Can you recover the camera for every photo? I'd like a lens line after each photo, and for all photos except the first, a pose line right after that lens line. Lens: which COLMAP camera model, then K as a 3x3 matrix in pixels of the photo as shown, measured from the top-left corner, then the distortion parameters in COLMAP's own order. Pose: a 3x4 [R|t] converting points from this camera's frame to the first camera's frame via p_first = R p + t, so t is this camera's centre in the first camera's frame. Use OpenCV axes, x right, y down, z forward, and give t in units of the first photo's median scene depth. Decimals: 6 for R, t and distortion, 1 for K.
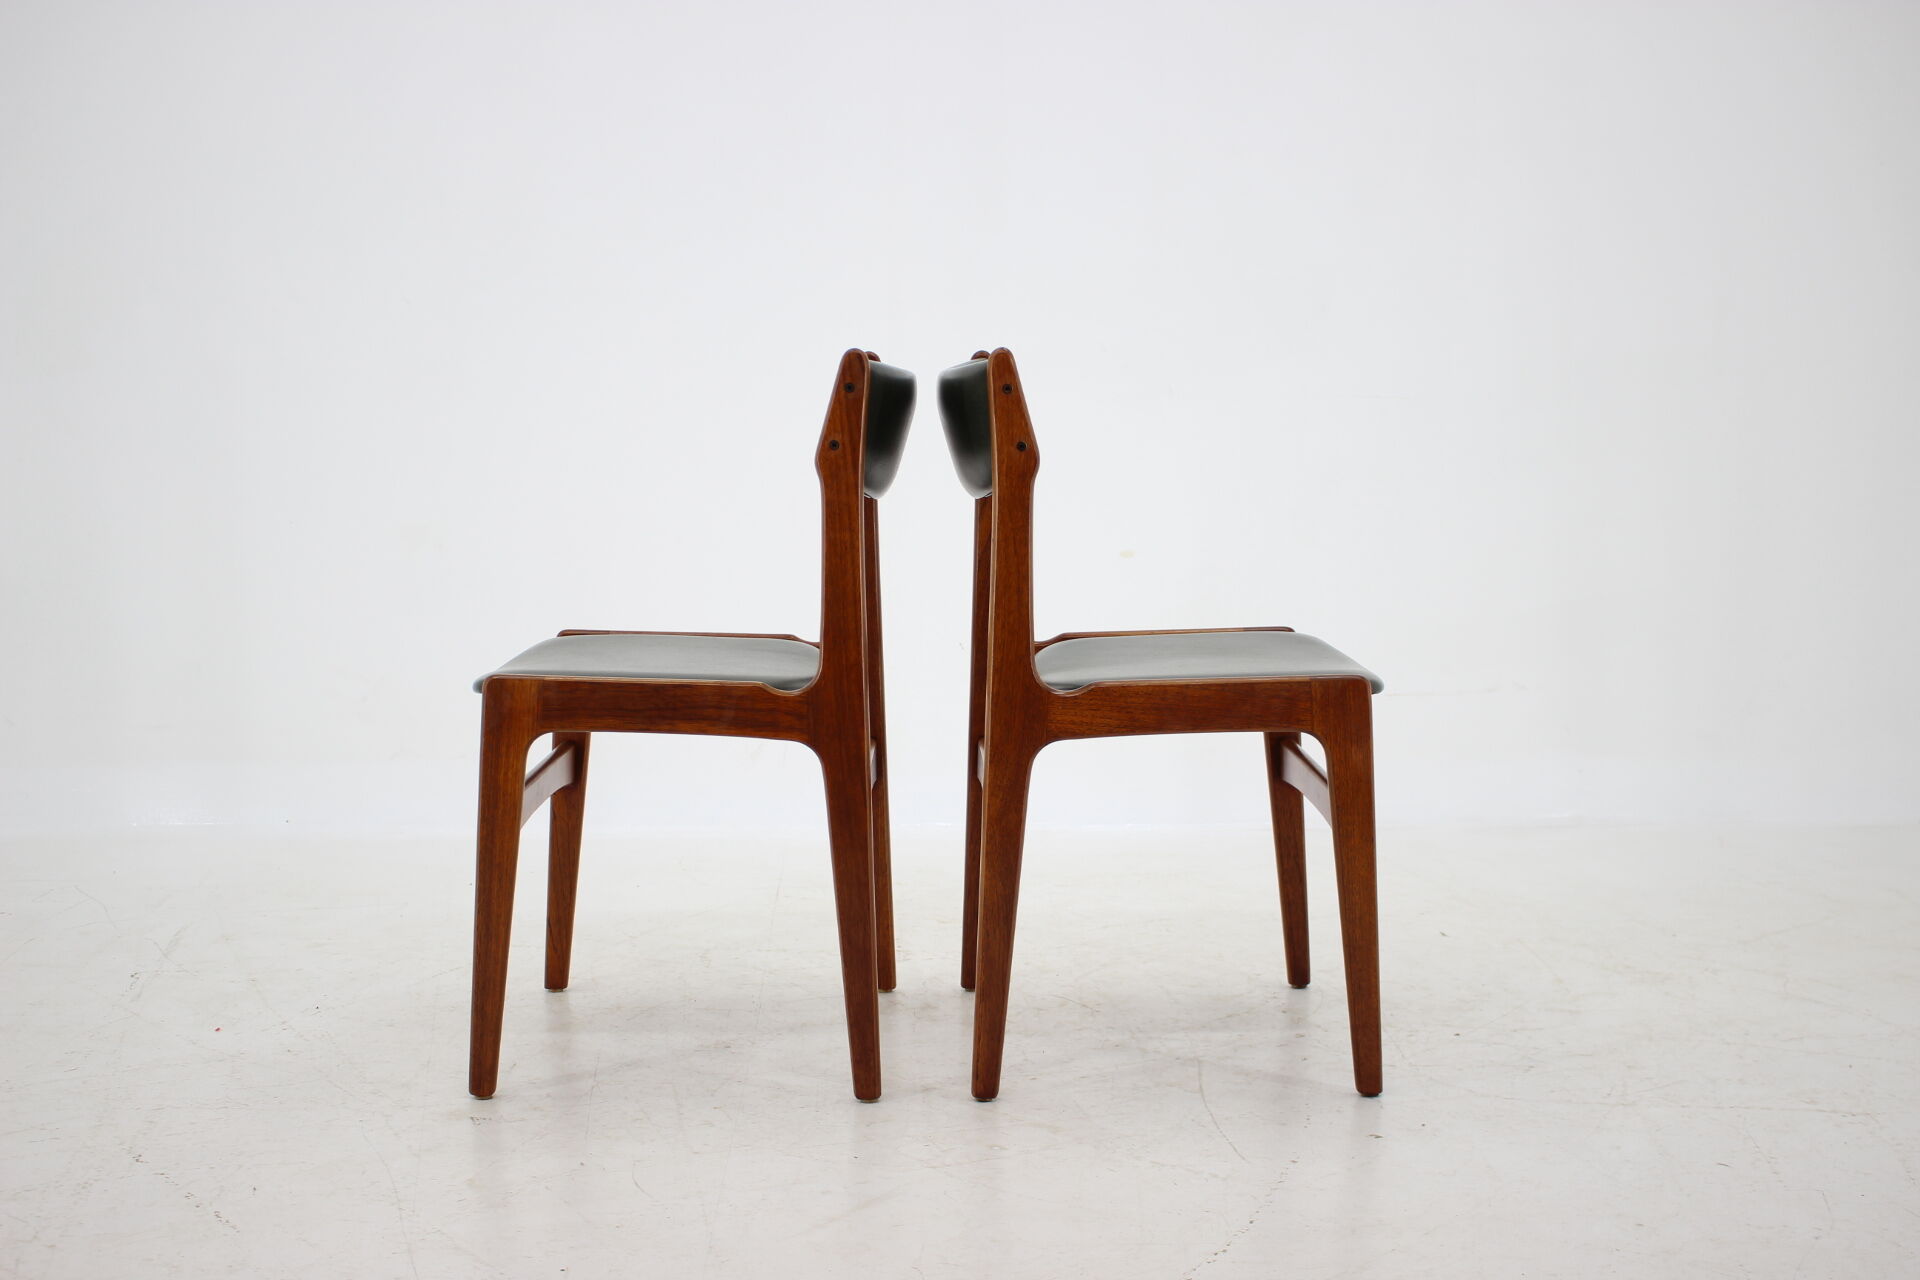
lens RADIAL K [[2423.1, 0, 960.6], [0, 2423.1, 606.4], [0, 0, 1]] dist [-0.064494, 0.077002]
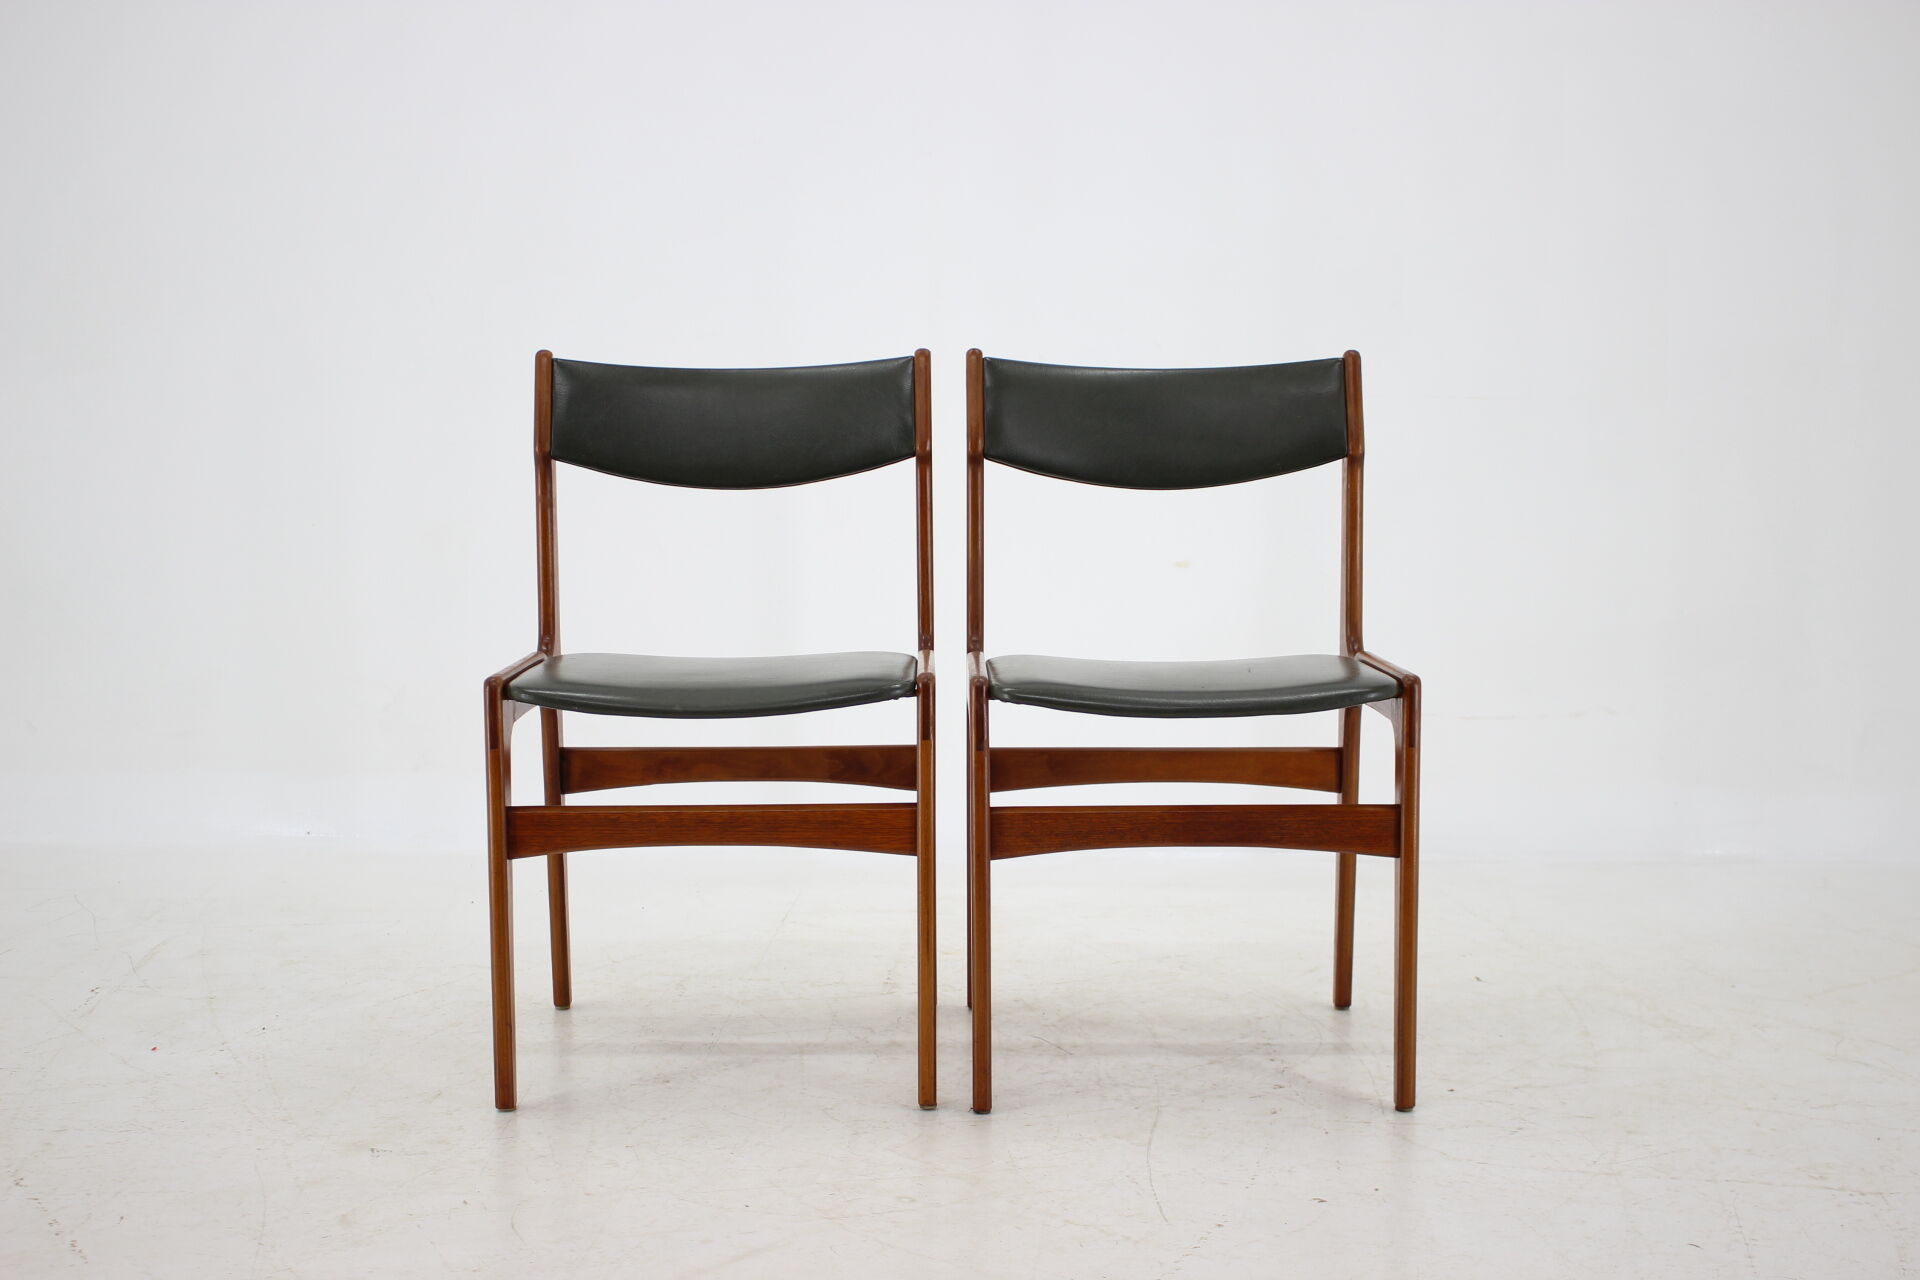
lens RADIAL K [[2526.3, 0, 960.4], [0, 2526.3, 607.5], [0, 0, 1]] dist [-0.064553, 0.100241]
pose [[0.994852, 0.008819, -0.100958, 0.123139], [-0.009017, 0.999958, -0.001499, -0.003385], [0.100941, 0.002402, 0.994890, 0.030028]]
